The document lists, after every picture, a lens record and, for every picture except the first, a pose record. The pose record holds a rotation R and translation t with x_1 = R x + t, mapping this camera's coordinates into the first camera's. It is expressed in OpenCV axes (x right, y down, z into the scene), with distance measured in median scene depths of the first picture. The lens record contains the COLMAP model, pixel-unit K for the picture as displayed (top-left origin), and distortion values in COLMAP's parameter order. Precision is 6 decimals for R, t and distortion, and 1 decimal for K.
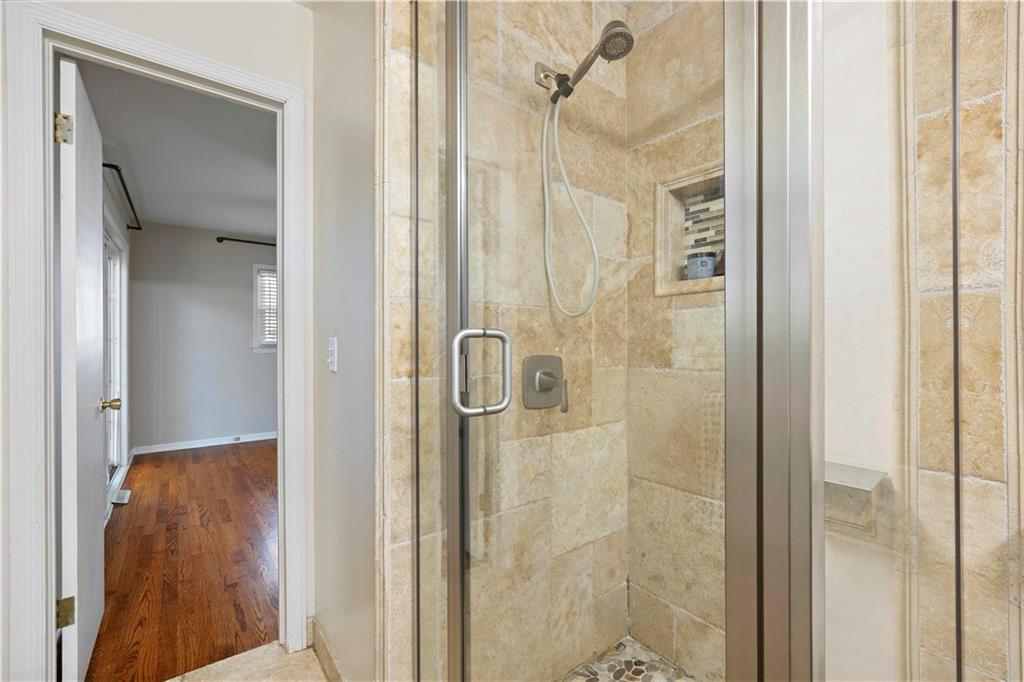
lens RADIAL K [[421.4, 0, 534.4], [0, 421.4, 339.0], [0, 0, 1]] dist [-0.000334, 0.000069]
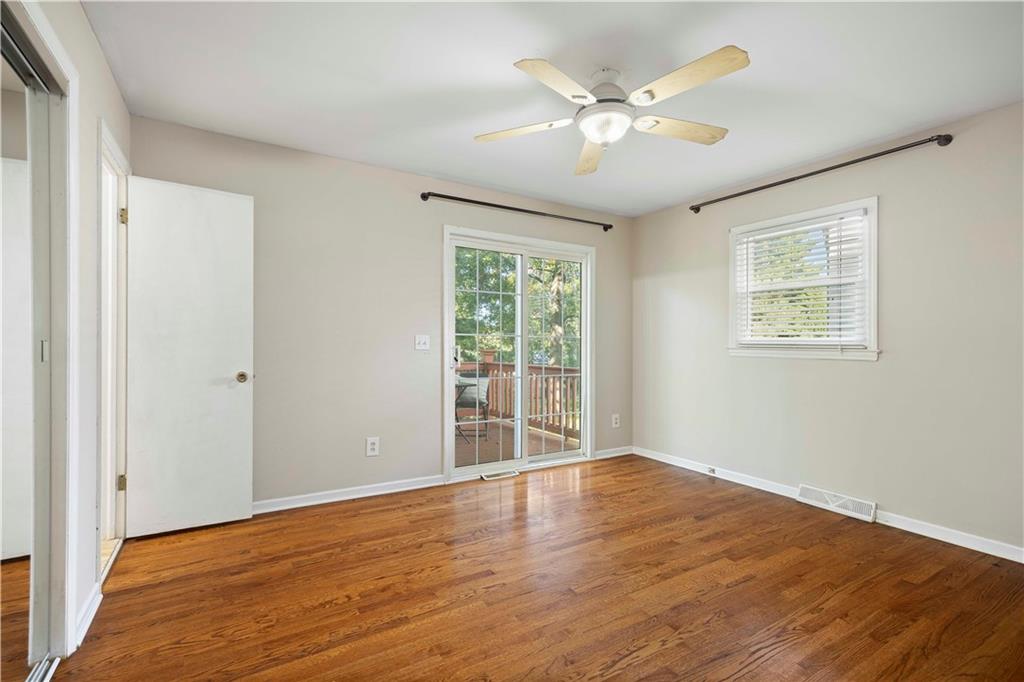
lens RADIAL K [[475.3, 0, 512.0], [0, 475.3, 341.0], [0, 0, 1]] dist [0.001653, 0.000519]
pose [[-0.137304, -0.002376, -0.990526, 0.295118], [-0.006902, 0.999975, -0.001442, 0.022556], [0.990505, 0.006639, -0.137317, 1.313570]]
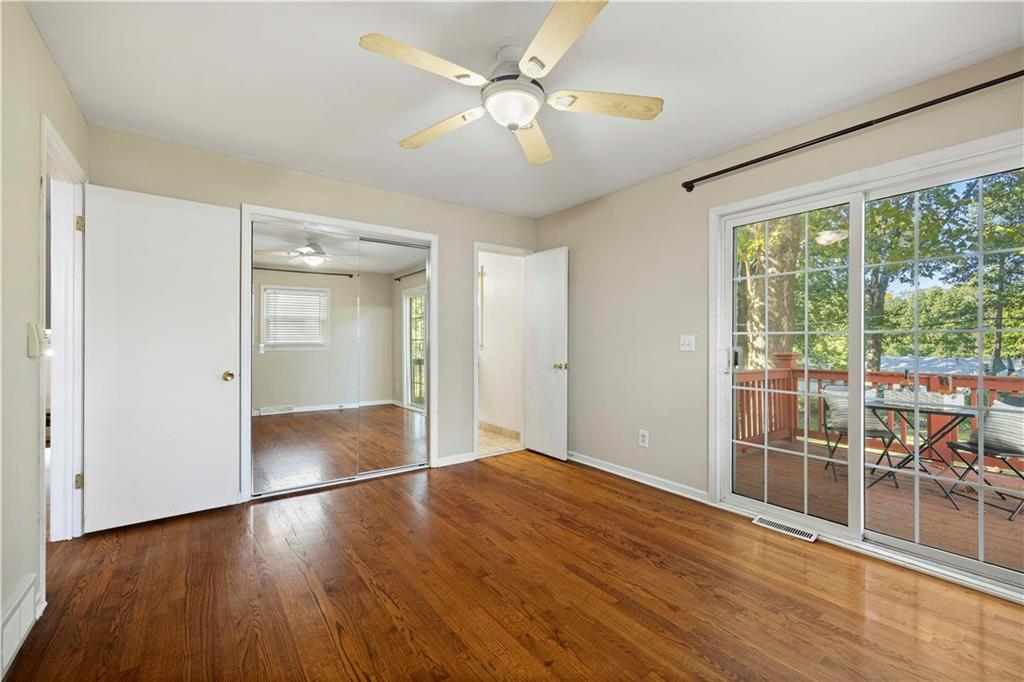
lens RADIAL K [[448.0, 0, 512.0], [0, 448.0, 341.0], [0, 0, 1]] dist [-0.002566, 0.000141]
pose [[-0.996314, 0.001499, 0.085772, -0.591480], [0.001331, 0.999997, -0.002018, 0.021889], [-0.085775, -0.001897, -0.996313, 2.071939]]
